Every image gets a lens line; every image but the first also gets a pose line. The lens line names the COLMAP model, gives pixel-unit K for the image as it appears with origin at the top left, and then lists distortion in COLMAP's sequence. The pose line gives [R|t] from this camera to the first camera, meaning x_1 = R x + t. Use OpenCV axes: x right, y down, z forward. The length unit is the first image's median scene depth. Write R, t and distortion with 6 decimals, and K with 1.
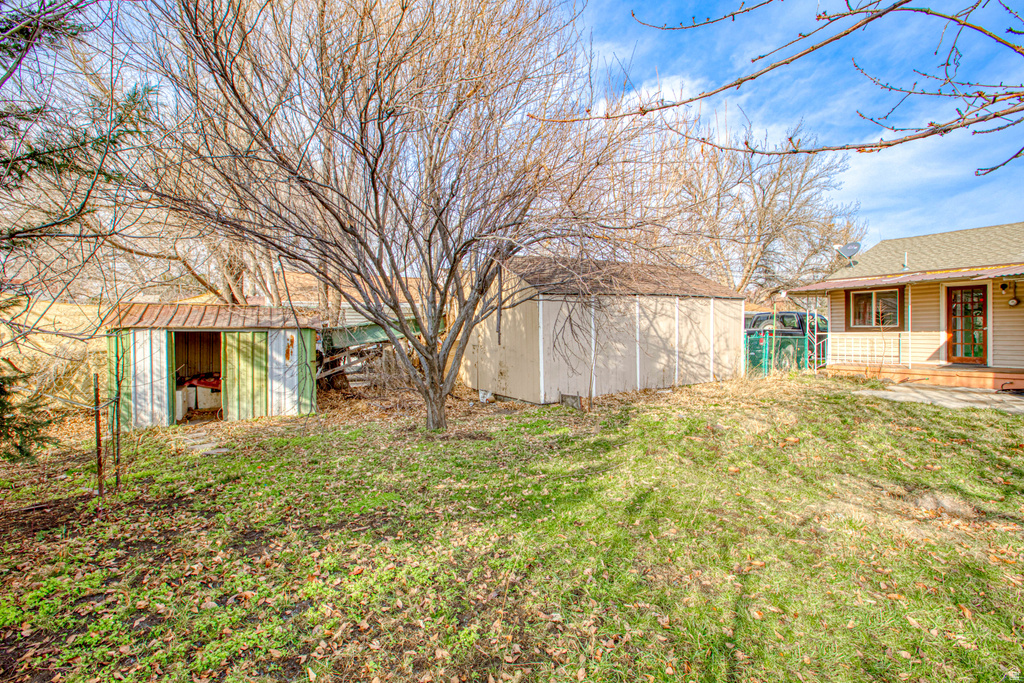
lens RADIAL K [[467.5, 0, 512.1], [0, 467.5, 333.5], [0, 0, 1]] dist [-0.037183, 0.008145]
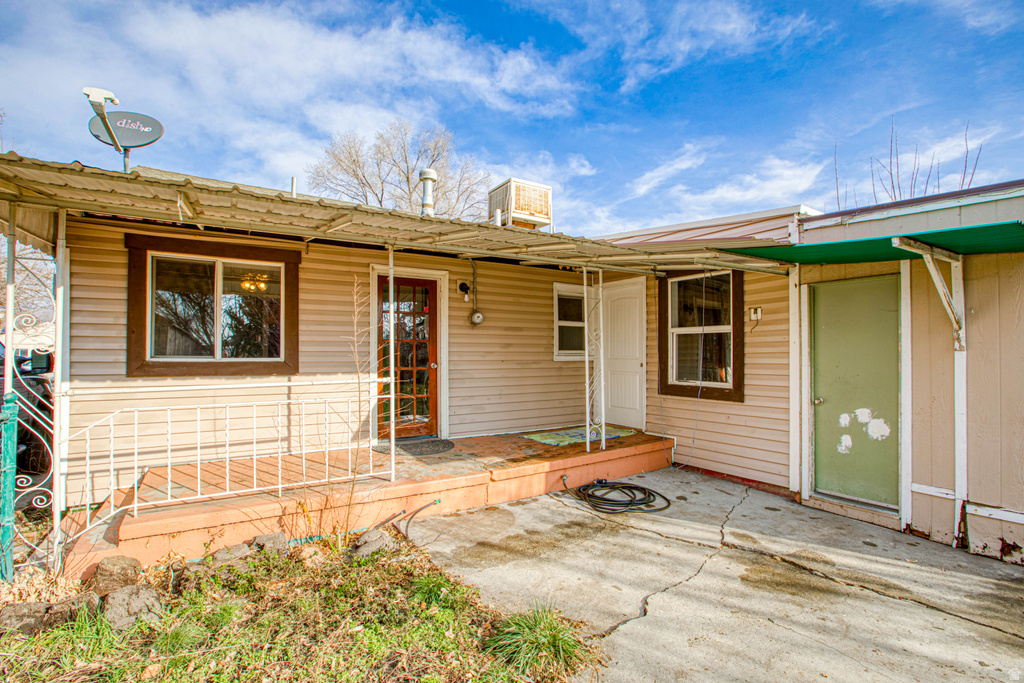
lens RADIAL K [[467.5, 0, 514.9], [0, 467.5, 346.1], [0, 0, 1]] dist [-0.037183, 0.008145]
pose [[-0.030535, 0.024518, 0.999233, 0.489176], [0.006607, 0.999682, -0.024327, -0.018858], [-0.999512, 0.005859, -0.030687, 0.890315]]
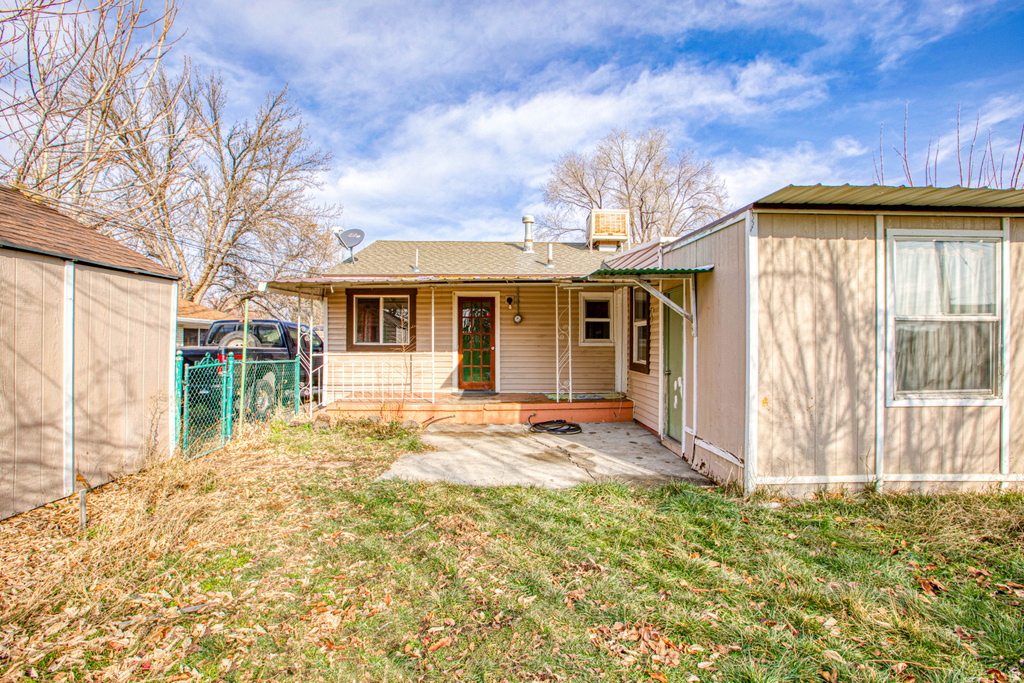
lens RADIAL K [[467.5, 0, 514.1], [0, 467.5, 343.0], [0, 0, 1]] dist [-0.037183, 0.008145]
pose [[0.503921, 0.011611, 0.863672, 0.282727], [-0.000222, 0.999911, -0.013313, -0.008795], [-0.863750, 0.006517, 0.503879, 0.496337]]
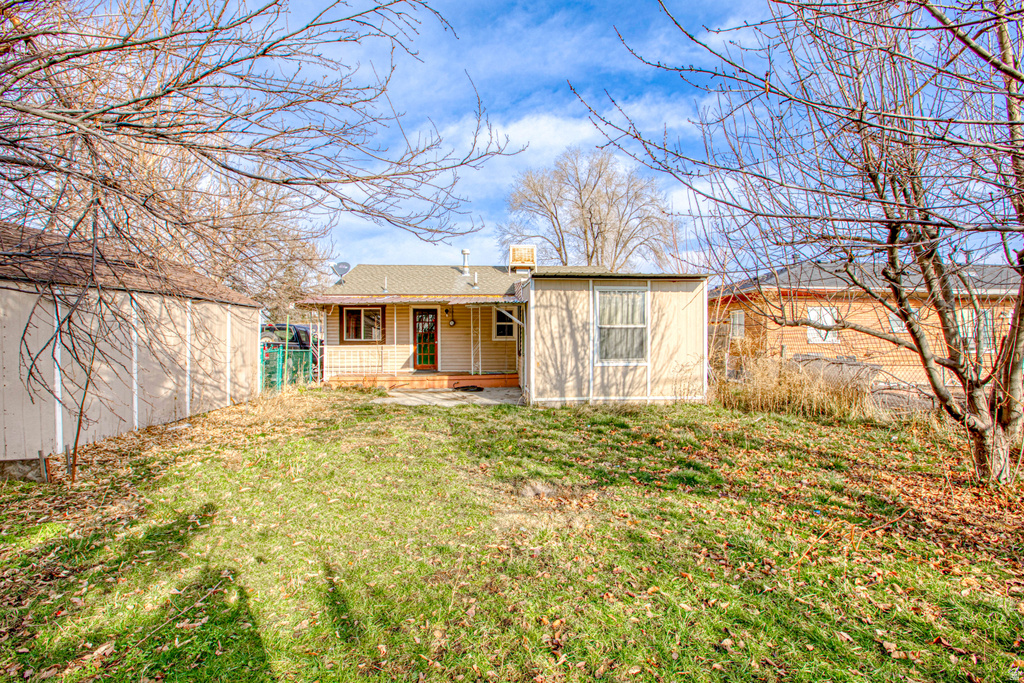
lens RADIAL K [[467.5, 0, 510.5], [0, 467.5, 349.6], [0, 0, 1]] dist [-0.037183, 0.008145]
pose [[0.472743, -0.010033, 0.881143, -0.052069], [0.006016, 0.999949, 0.008158, 0.000399], [-0.881180, 0.001445, 0.472779, 0.158800]]
